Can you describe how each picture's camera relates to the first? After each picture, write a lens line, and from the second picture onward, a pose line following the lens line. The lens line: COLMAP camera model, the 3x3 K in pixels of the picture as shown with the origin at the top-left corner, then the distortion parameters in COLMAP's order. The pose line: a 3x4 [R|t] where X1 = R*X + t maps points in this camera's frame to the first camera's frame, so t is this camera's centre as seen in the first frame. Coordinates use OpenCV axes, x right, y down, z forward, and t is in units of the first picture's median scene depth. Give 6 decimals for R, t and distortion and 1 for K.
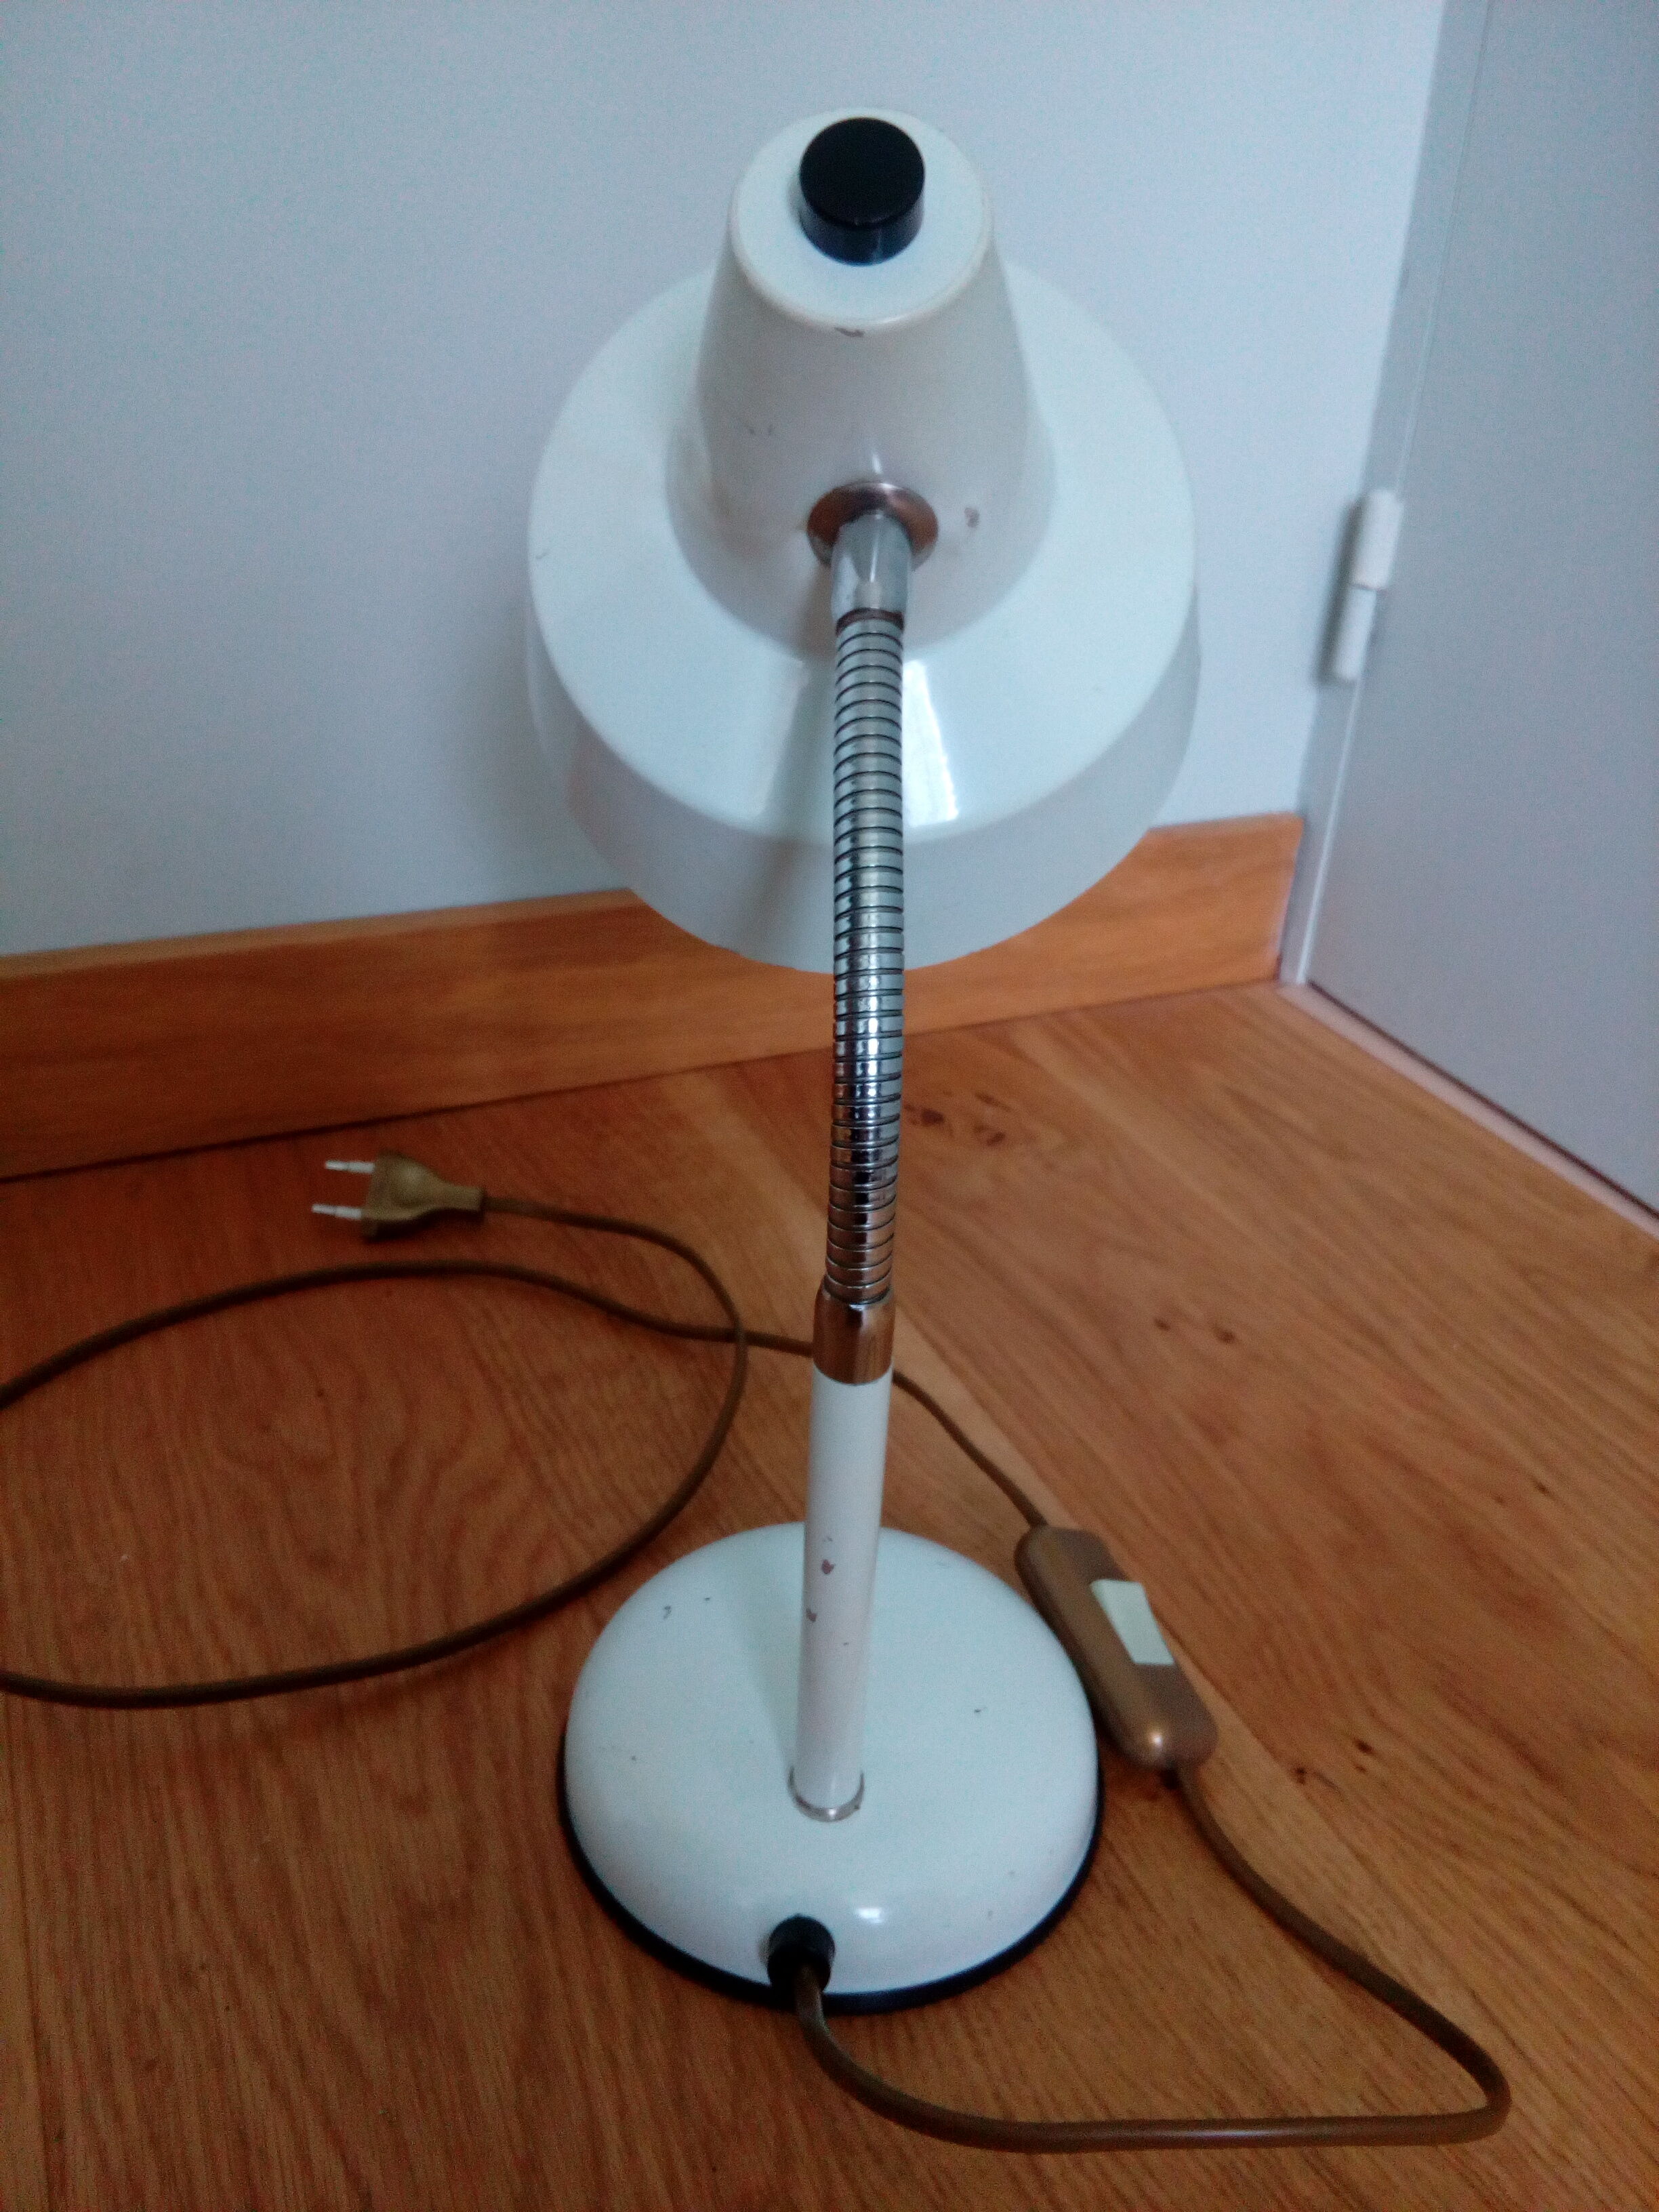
lens RADIAL K [[1811.0, 0, 815.8], [0, 1811.0, 1120.9], [0, 0, 1]] dist [0.120846, -0.186002]
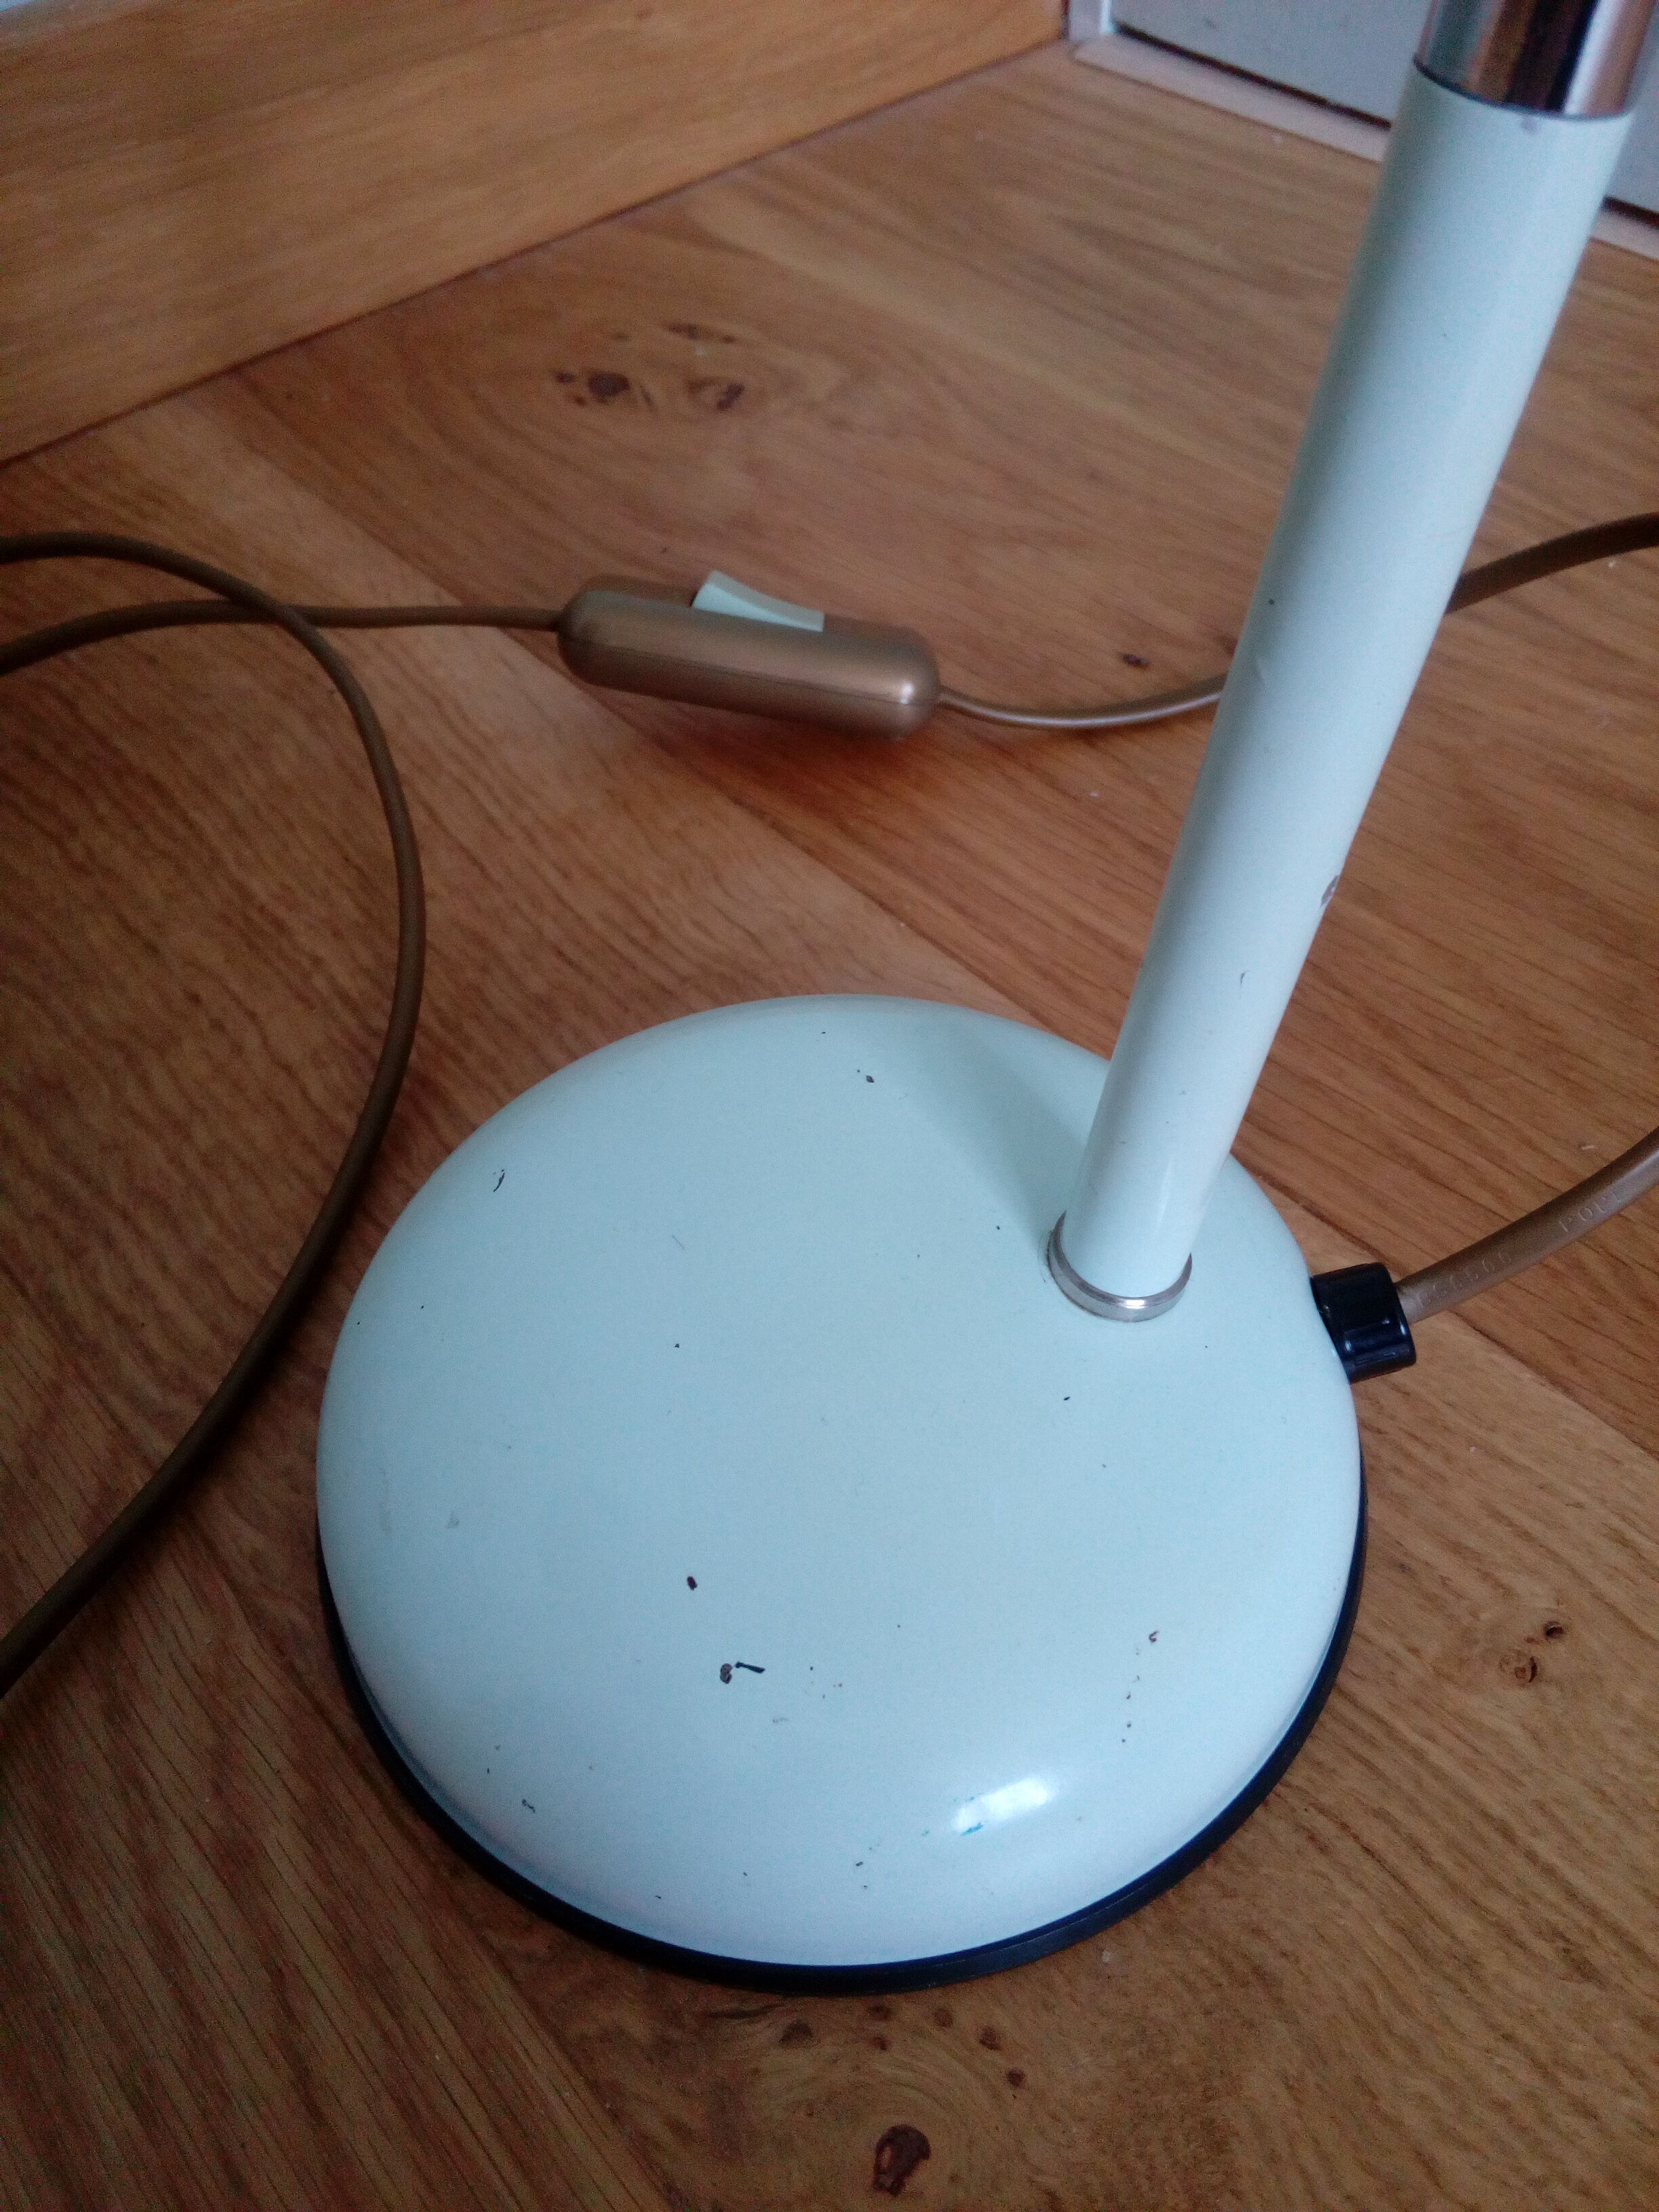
lens RADIAL K [[1811.0, 0, 816.4], [0, 1811.0, 1094.3], [0, 0, 1]] dist [0.120846, -0.186002]
pose [[0.951721, -0.281221, 0.123054, -0.008612], [0.223699, 0.909907, 0.349326, 0.018380], [-0.210205, -0.304934, 0.928886, 0.533547]]
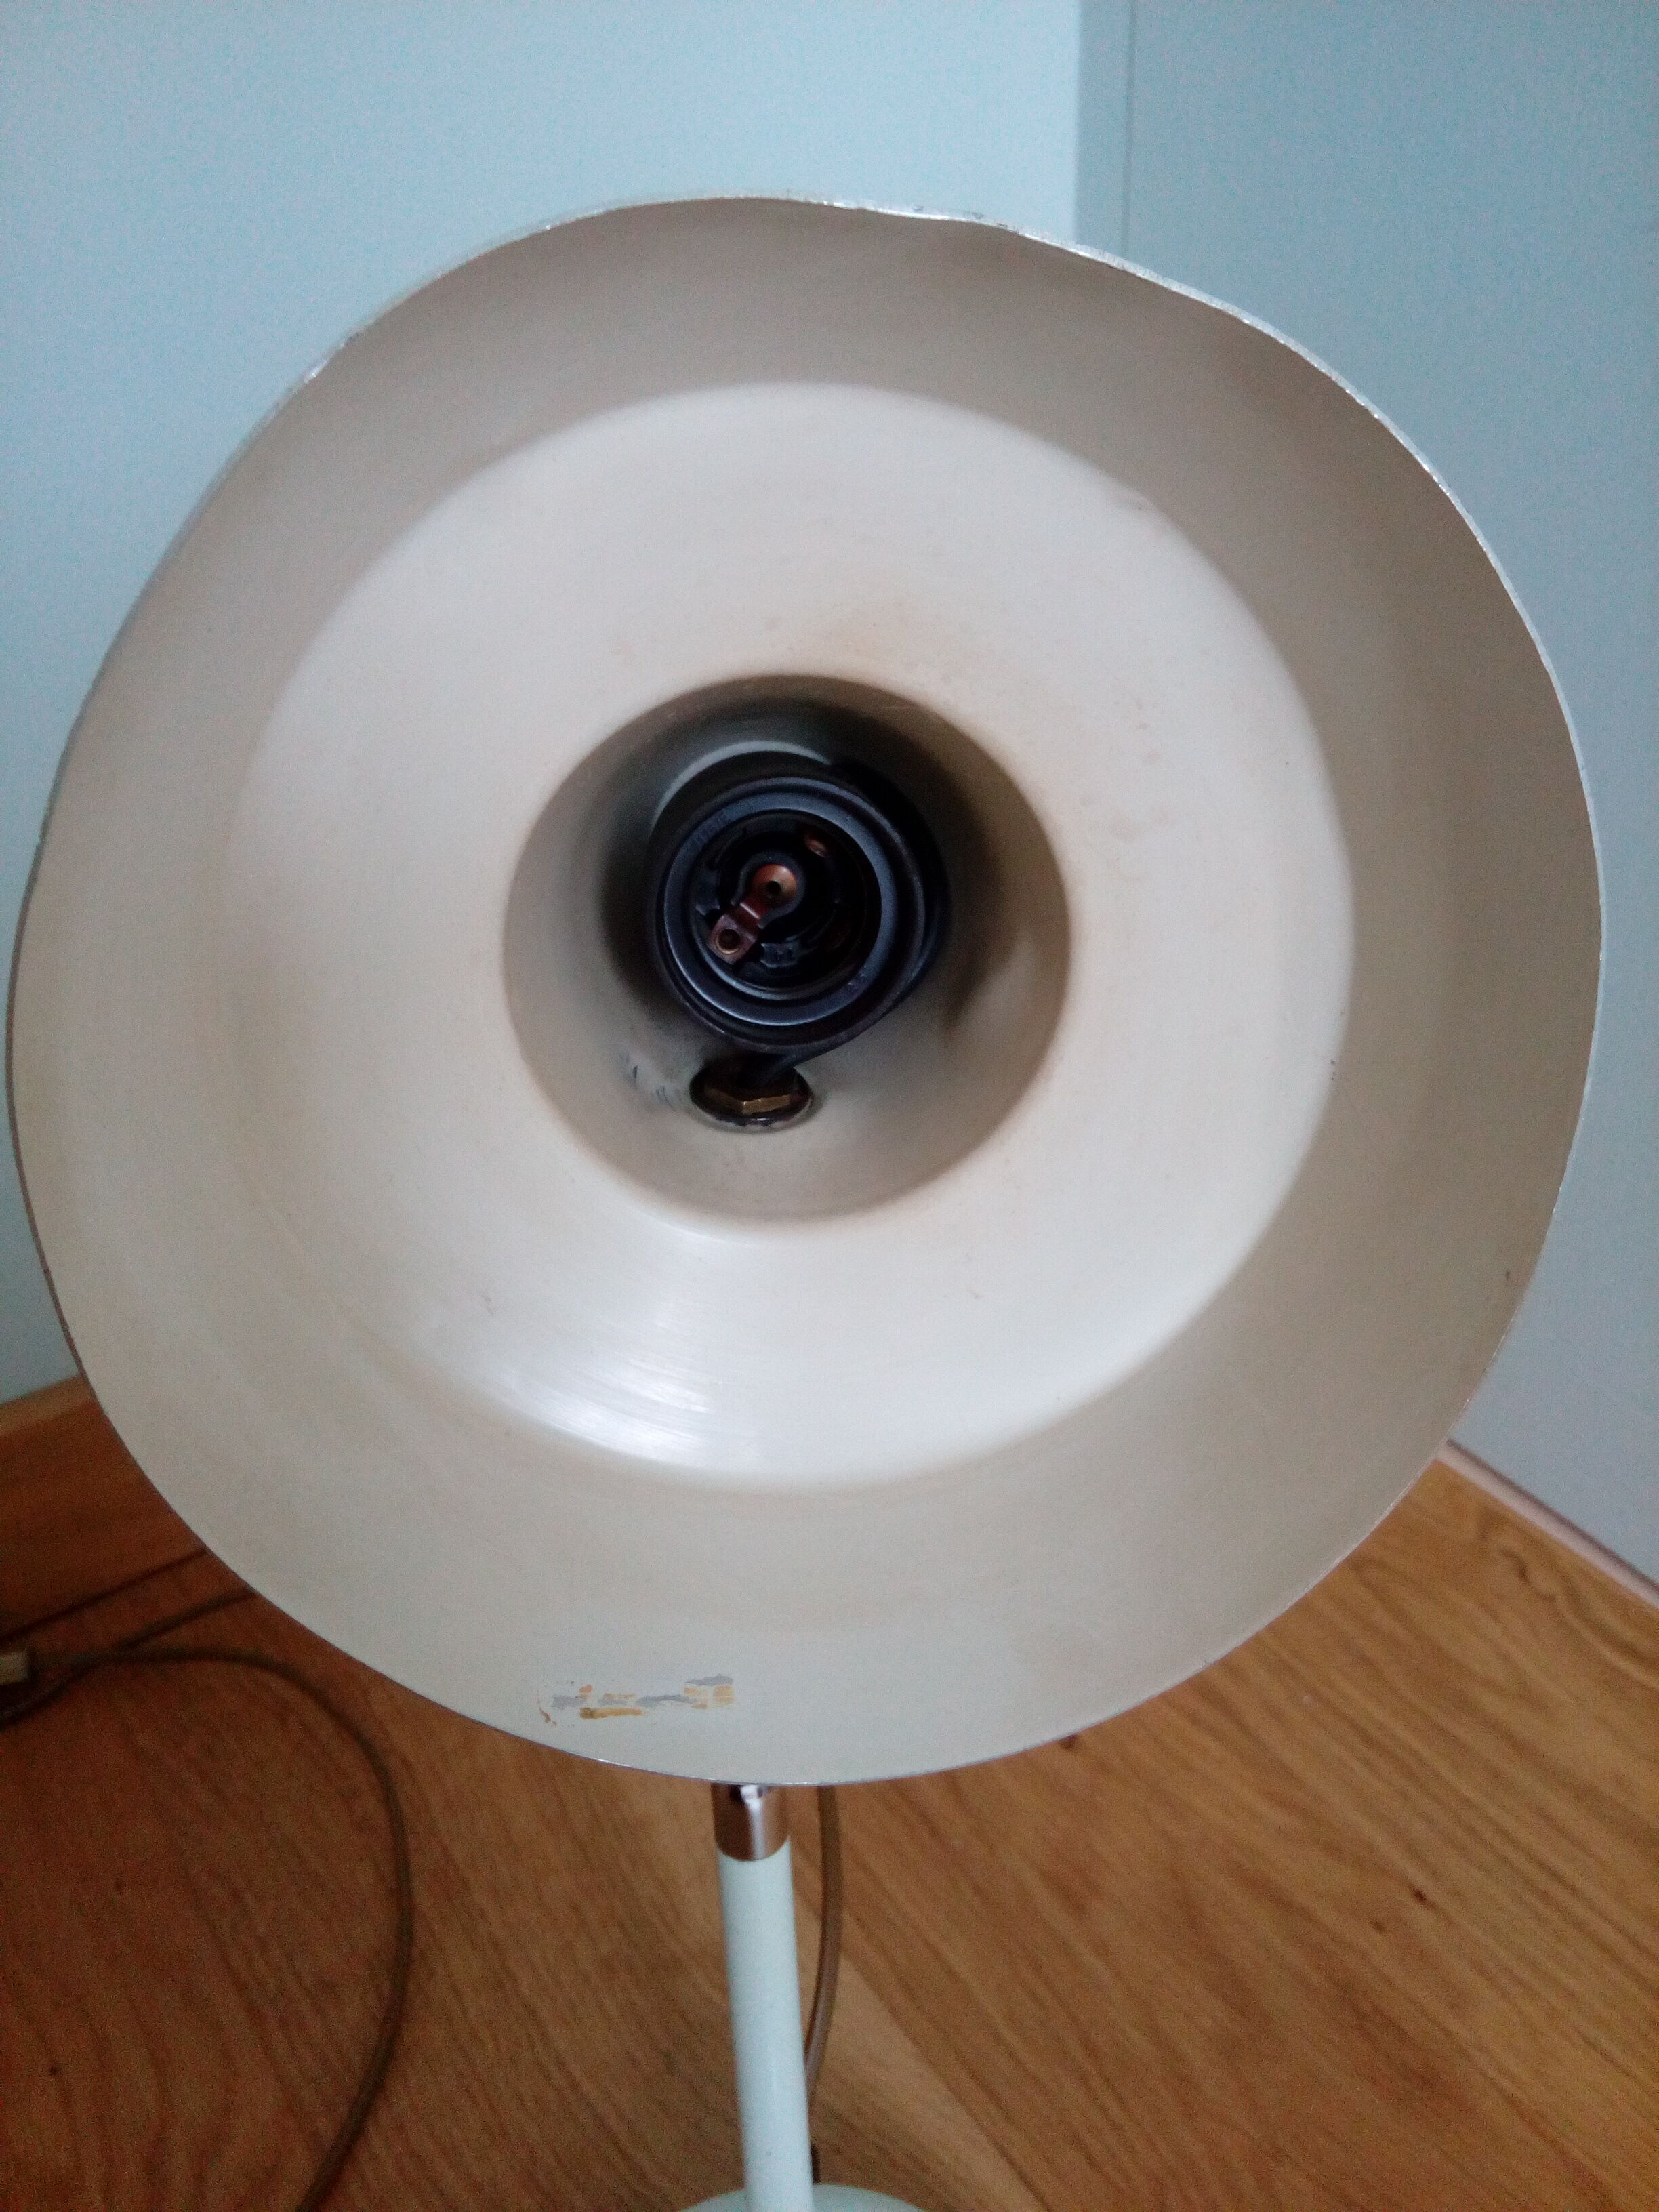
lens RADIAL K [[1811.0, 0, 825.2], [0, 1811.0, 1107.2], [0, 0, 1]] dist [0.120846, -0.186002]
pose [[0.980986, -0.163348, 0.104806, 0.070409], [0.157569, 0.985605, 0.061283, -0.307811], [-0.113307, -0.043603, 0.992603, 0.132118]]
